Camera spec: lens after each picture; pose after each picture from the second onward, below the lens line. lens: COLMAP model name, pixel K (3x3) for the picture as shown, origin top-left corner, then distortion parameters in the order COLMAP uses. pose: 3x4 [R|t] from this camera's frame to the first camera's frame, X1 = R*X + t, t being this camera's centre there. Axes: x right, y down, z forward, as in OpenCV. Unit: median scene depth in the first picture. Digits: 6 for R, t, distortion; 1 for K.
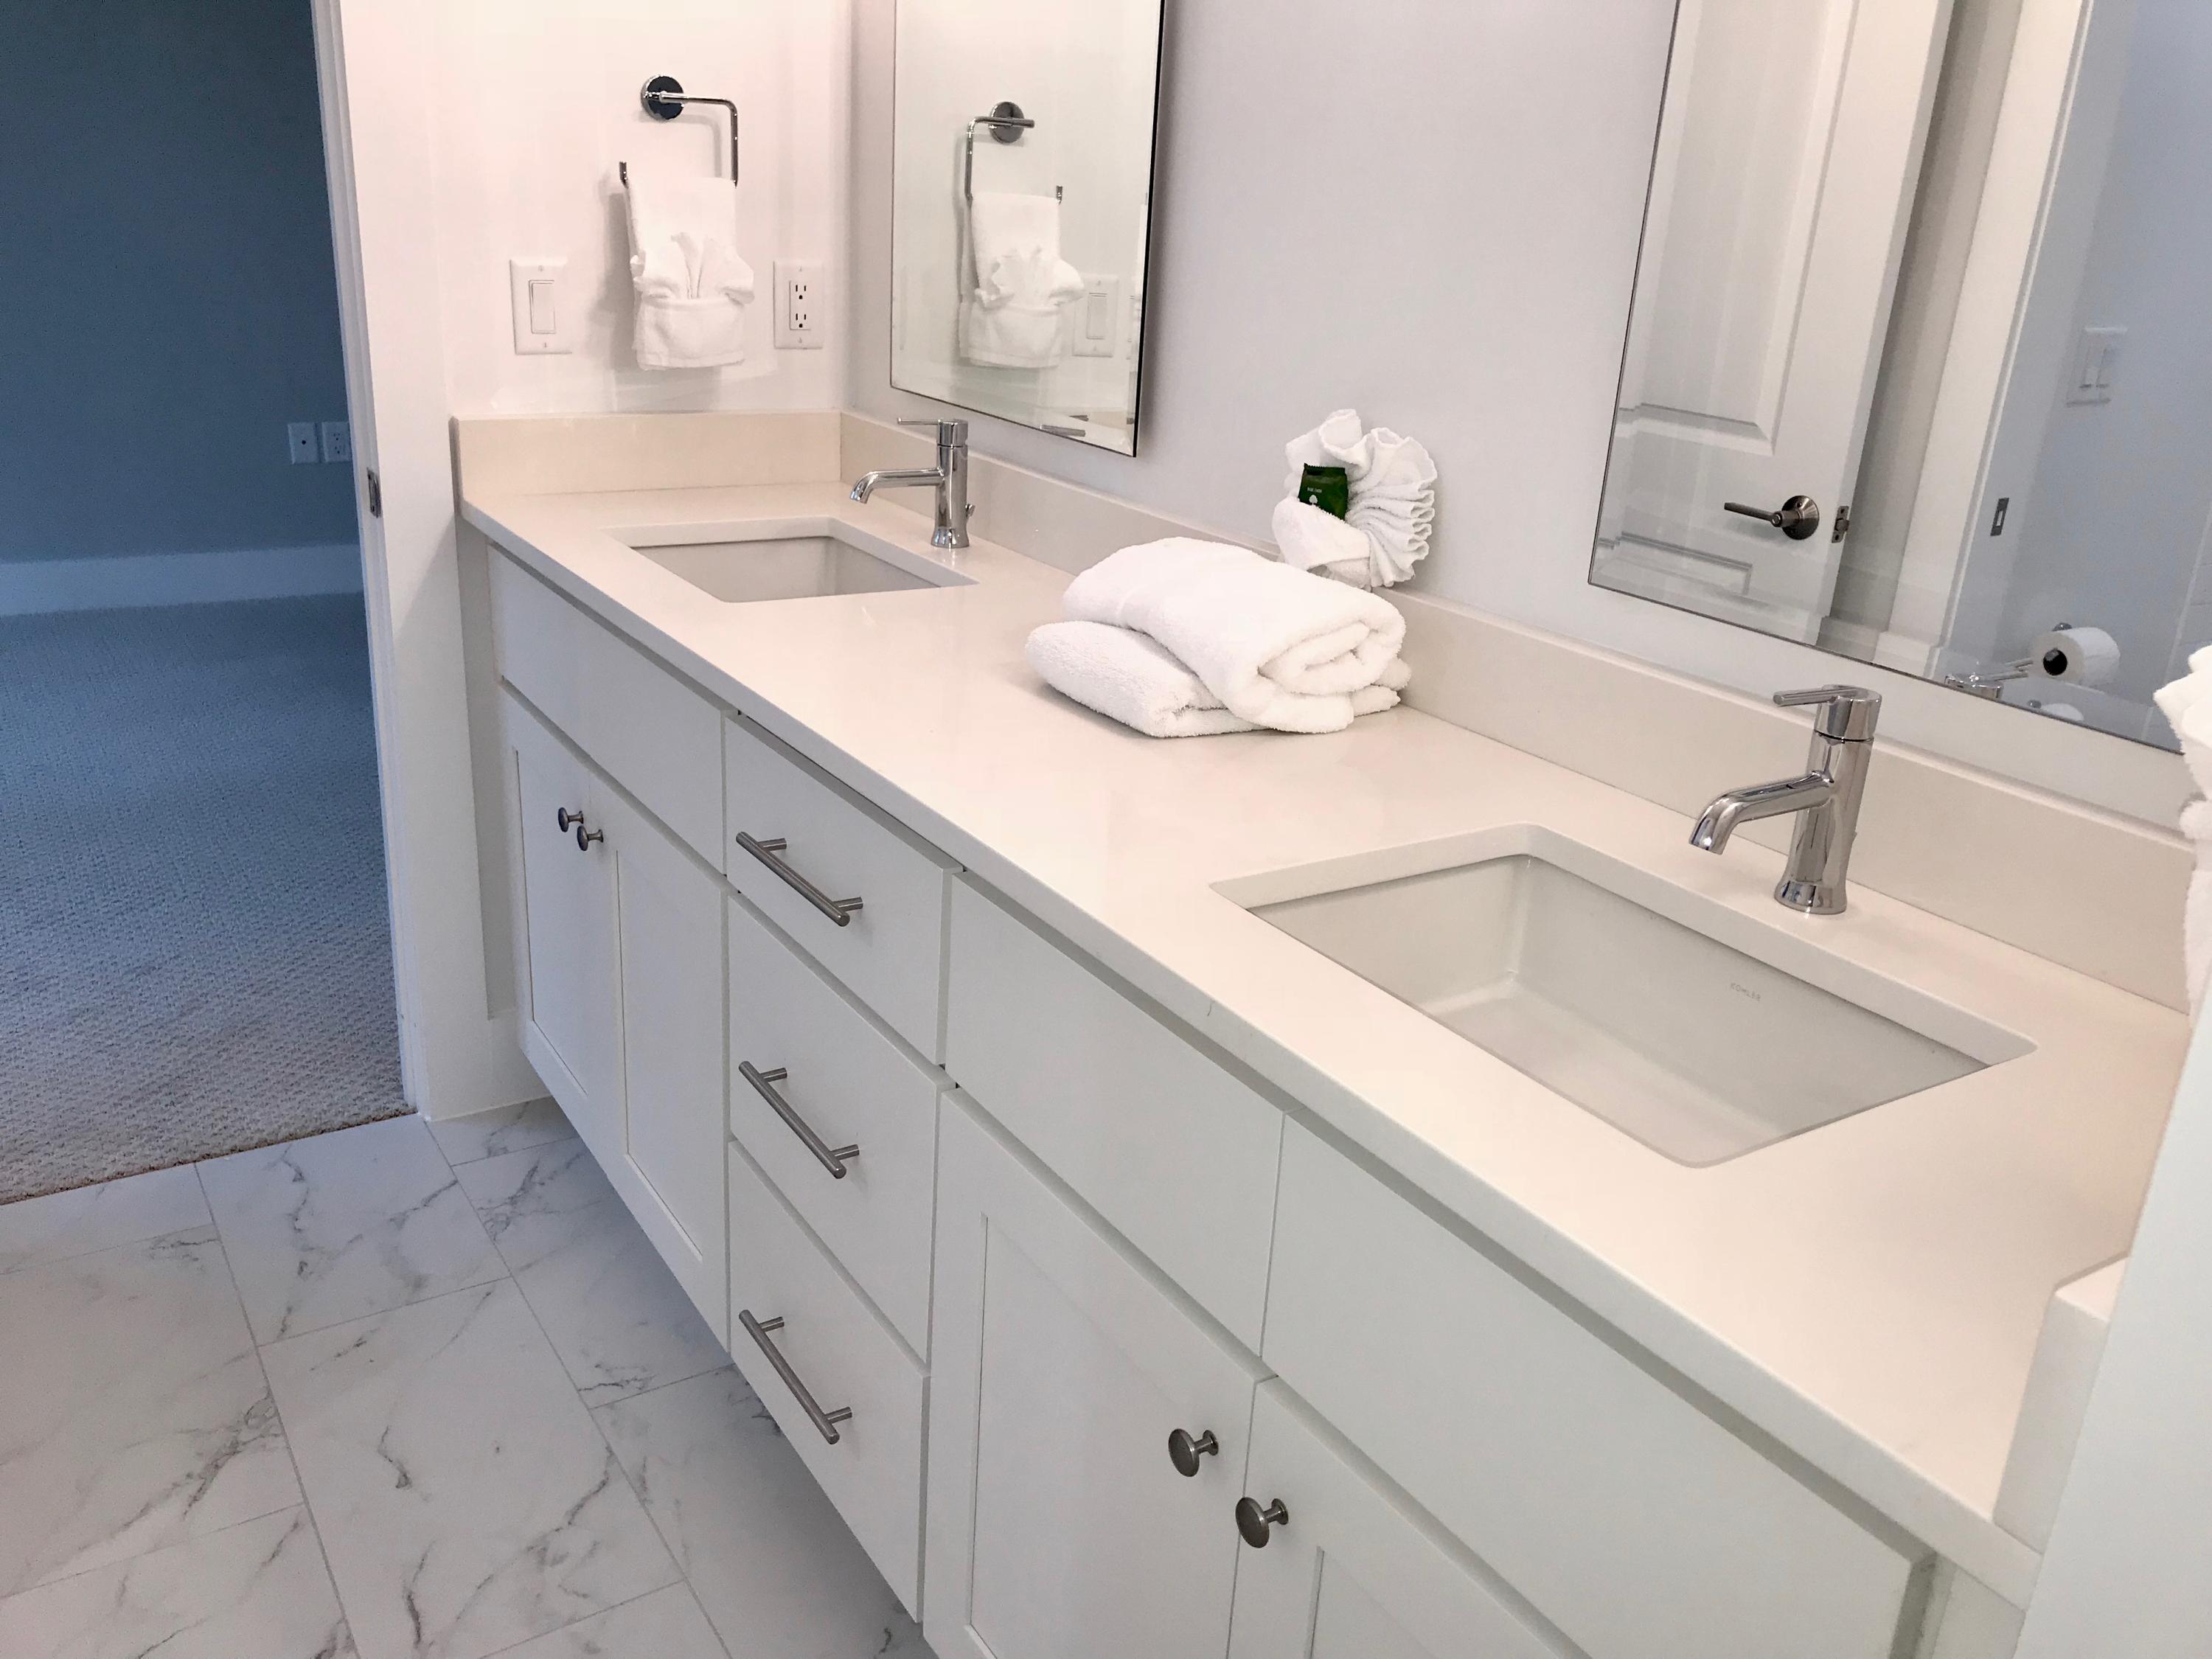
lens RADIAL K [[1815.6, 0, 1116.7], [0, 1815.6, 820.6], [0, 0, 1]] dist [0.026225, -0.031059]
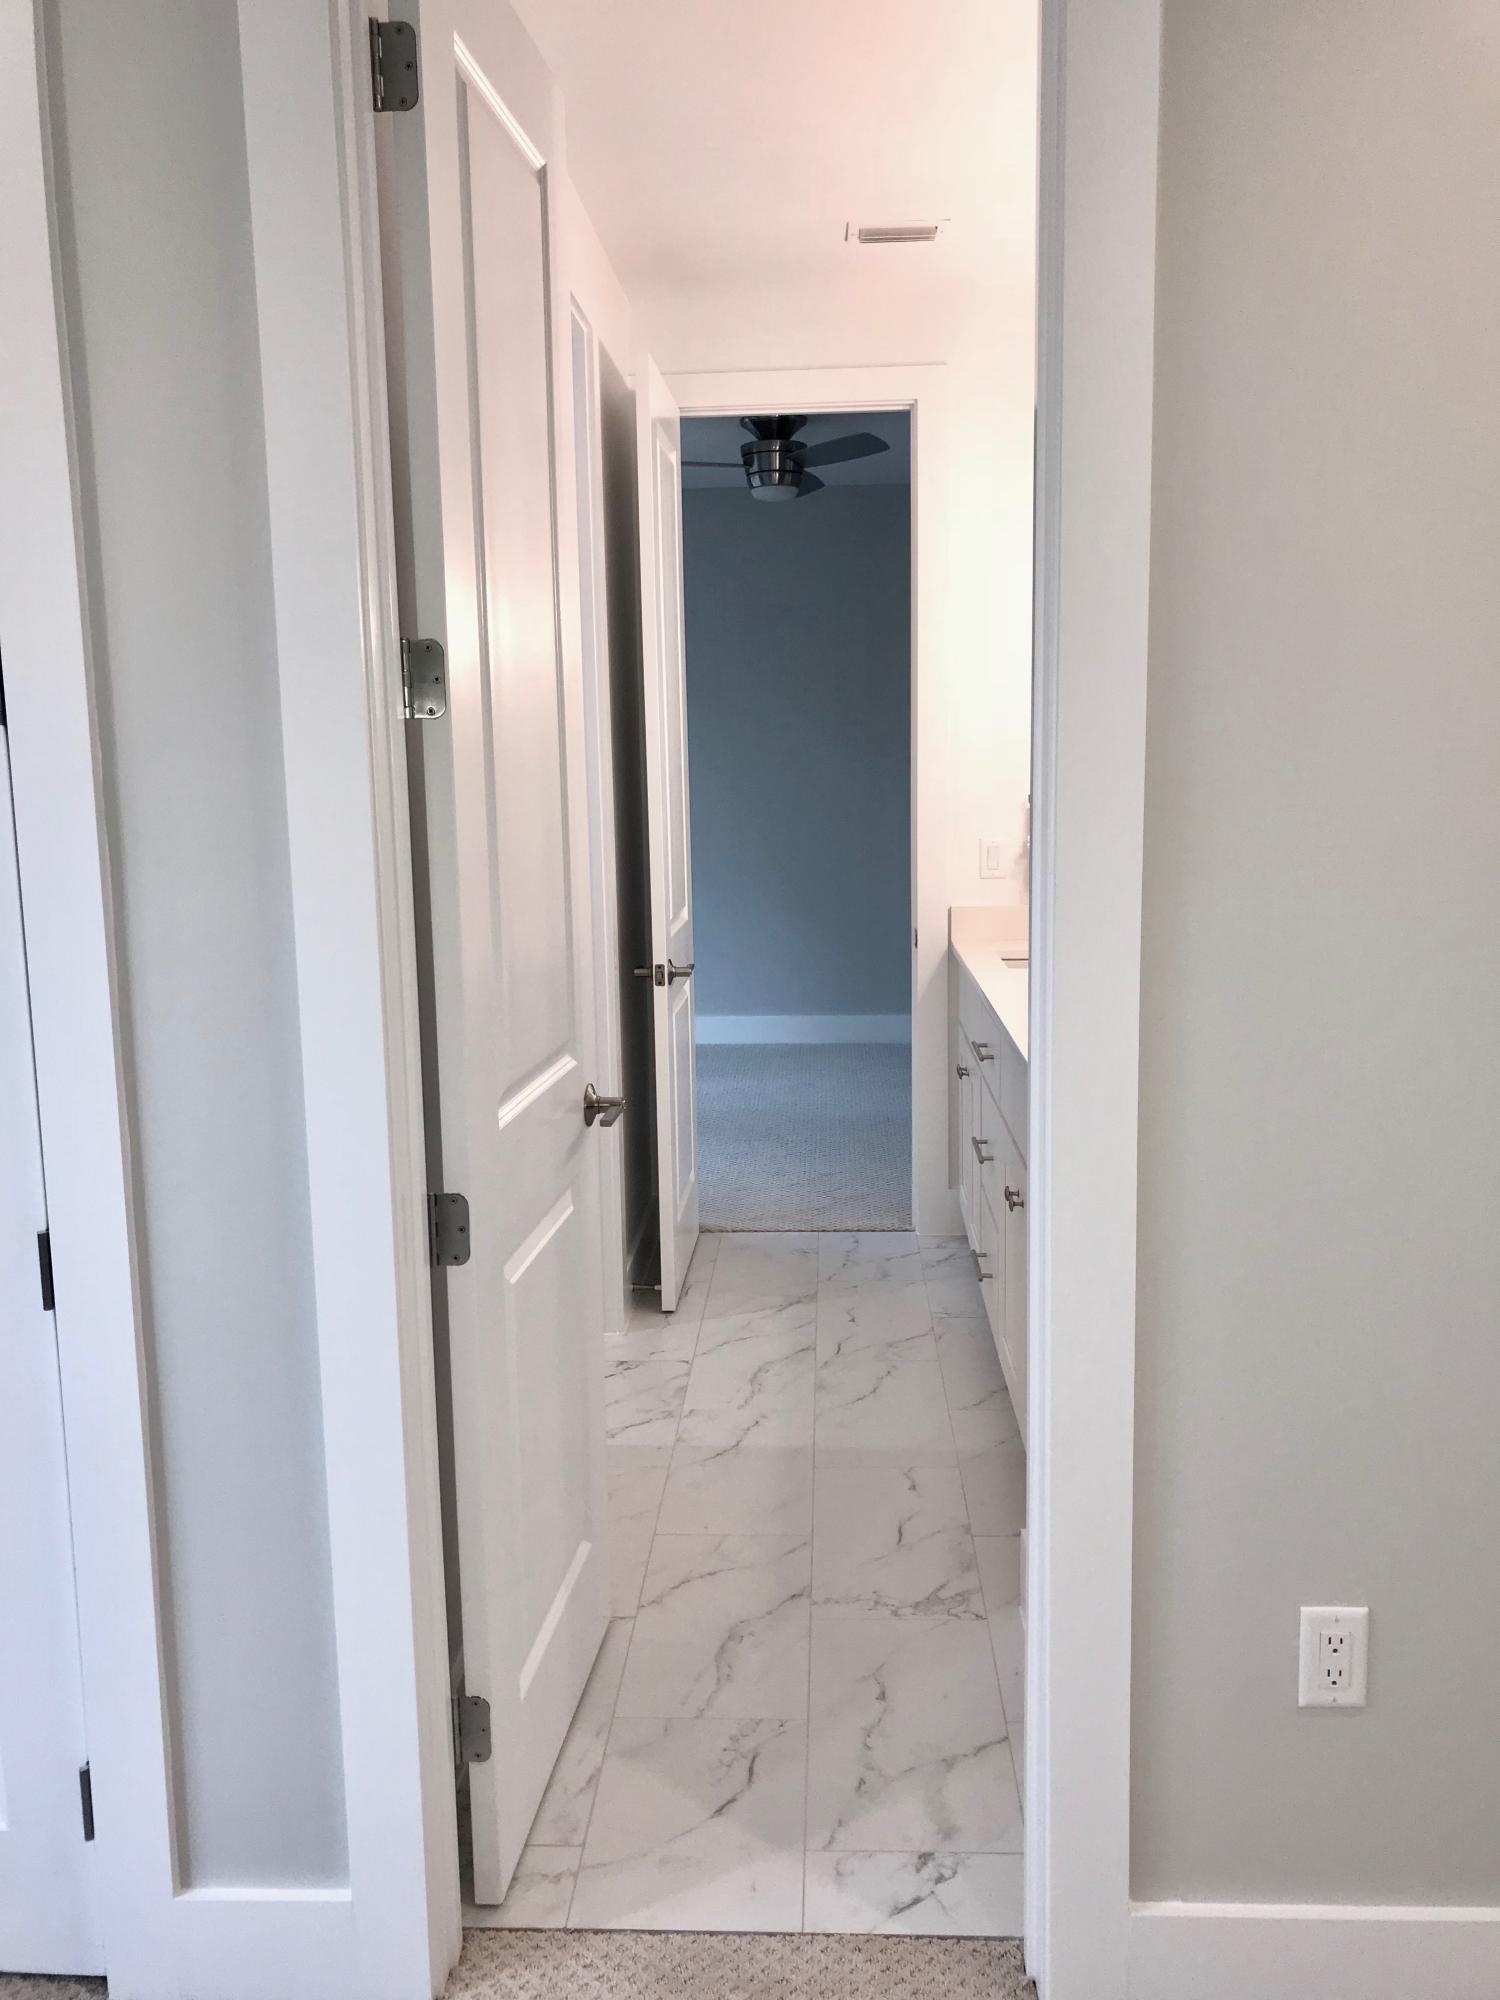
lens RADIAL K [[1641.6, 0, 749.4], [0, 1641.6, 1001.6], [0, 0, 1]] dist [0.026225, -0.031059]
pose [[0.805167, 0.013822, -0.592887, 0.671011], [-0.135598, 0.977536, -0.161358, 0.268242], [0.577338, 0.210315, 0.788954, -0.762414]]
